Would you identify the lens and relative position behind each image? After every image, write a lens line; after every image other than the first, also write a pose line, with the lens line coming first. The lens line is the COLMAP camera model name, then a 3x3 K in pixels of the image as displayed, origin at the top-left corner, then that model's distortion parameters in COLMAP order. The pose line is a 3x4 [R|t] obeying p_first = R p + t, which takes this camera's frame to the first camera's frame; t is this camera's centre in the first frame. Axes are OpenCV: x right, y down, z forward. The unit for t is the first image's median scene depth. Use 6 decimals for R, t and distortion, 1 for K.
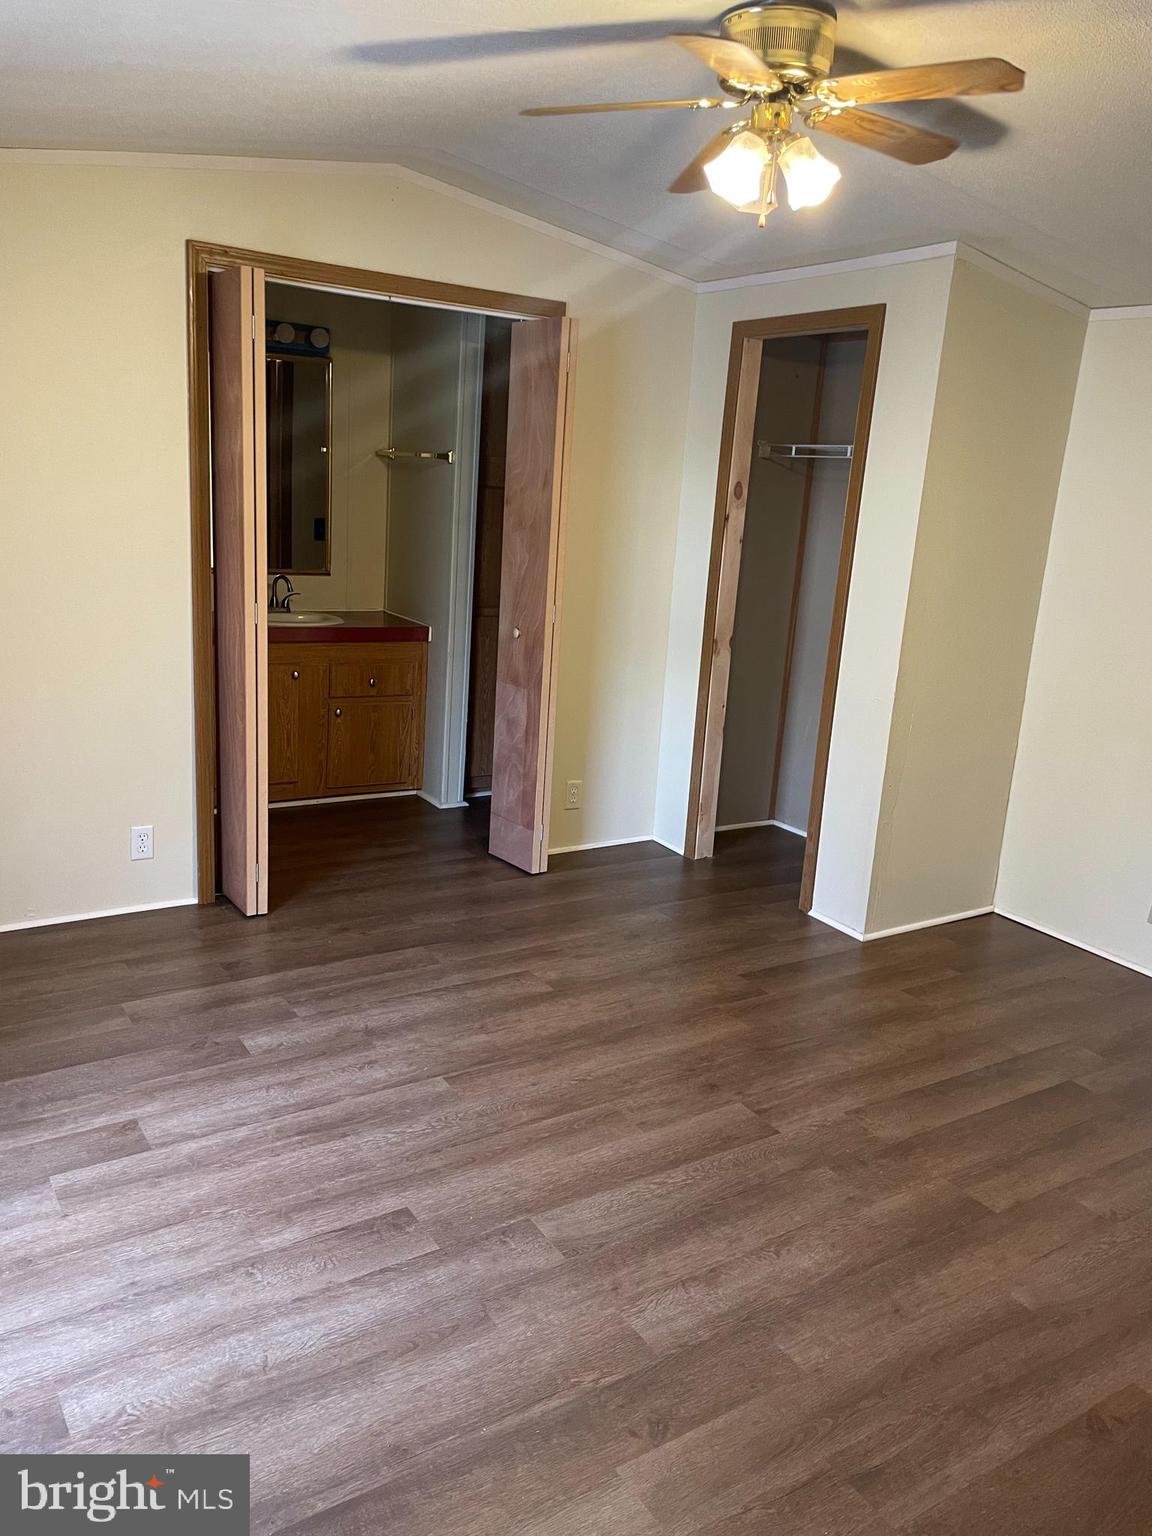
lens RADIAL K [[1153.8, 0, 575.5], [0, 1153.8, 766.1], [0, 0, 1]] dist [0.069336, -0.089872]
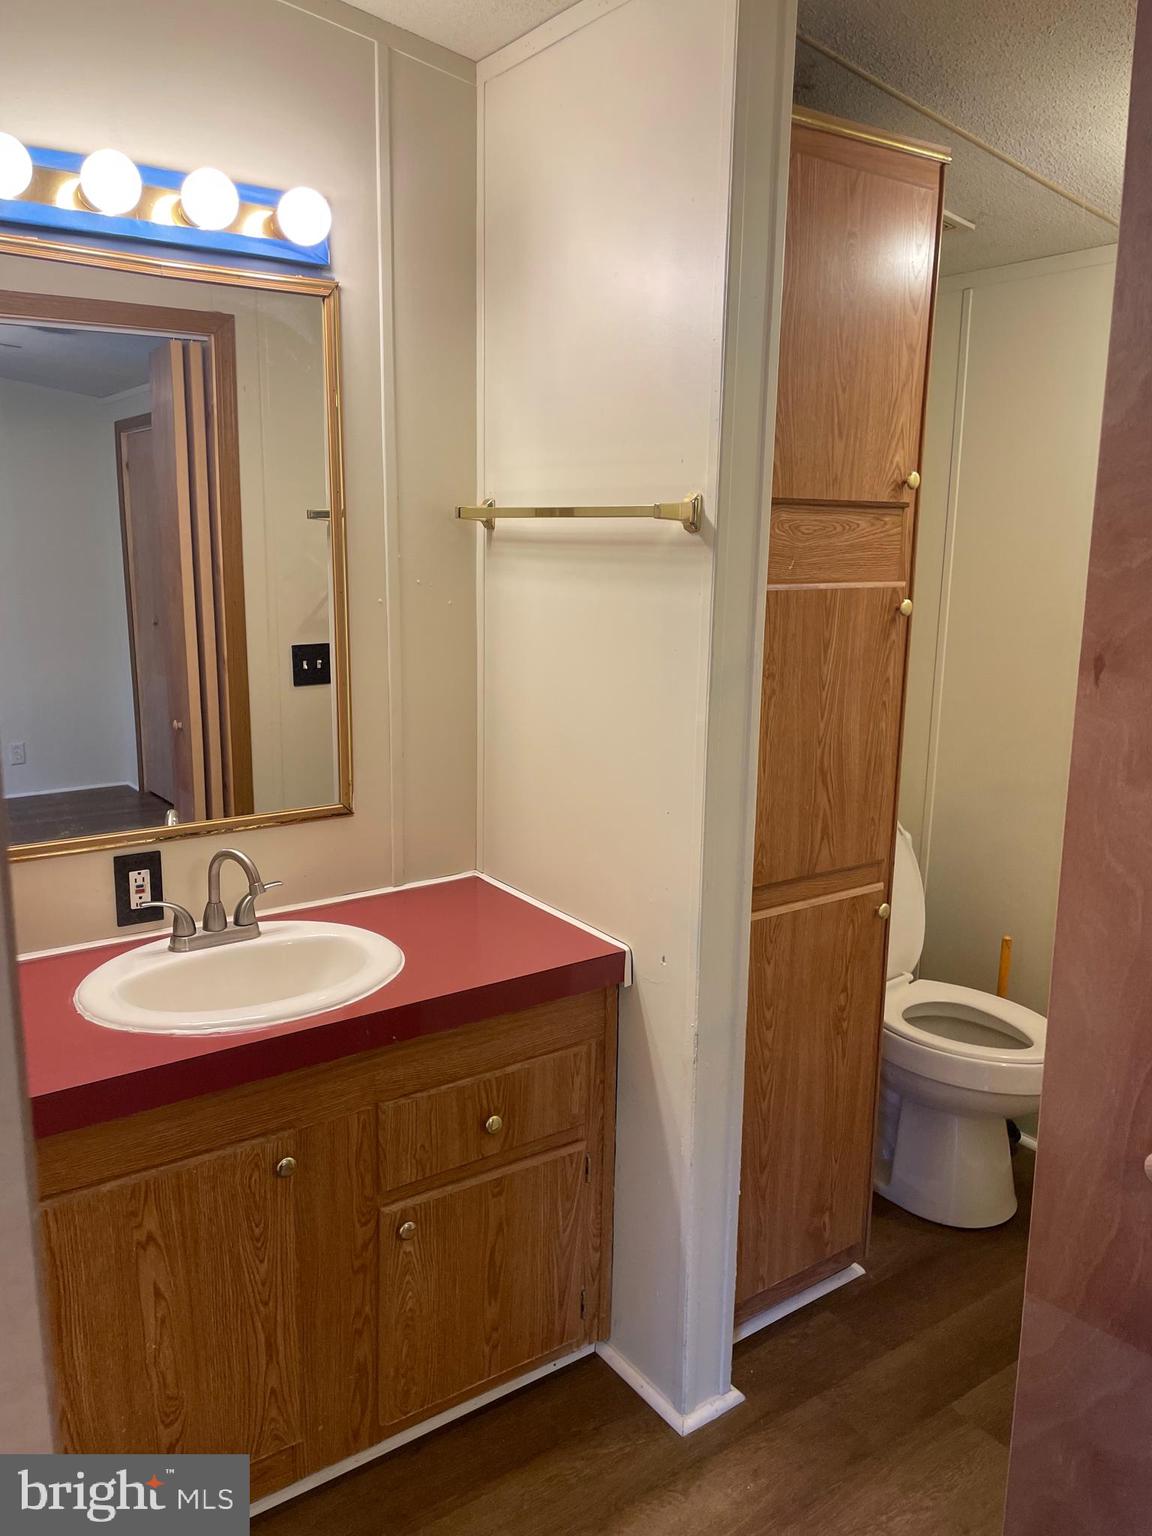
lens RADIAL K [[1153.8, 0, 575.4], [0, 1153.8, 767.7], [0, 0, 1]] dist [0.069336, -0.089872]
pose [[0.998022, -0.057429, 0.025581, -0.151031], [0.058376, 0.997572, -0.037969, -0.168854], [-0.023339, 0.039387, 0.998951, 0.625379]]
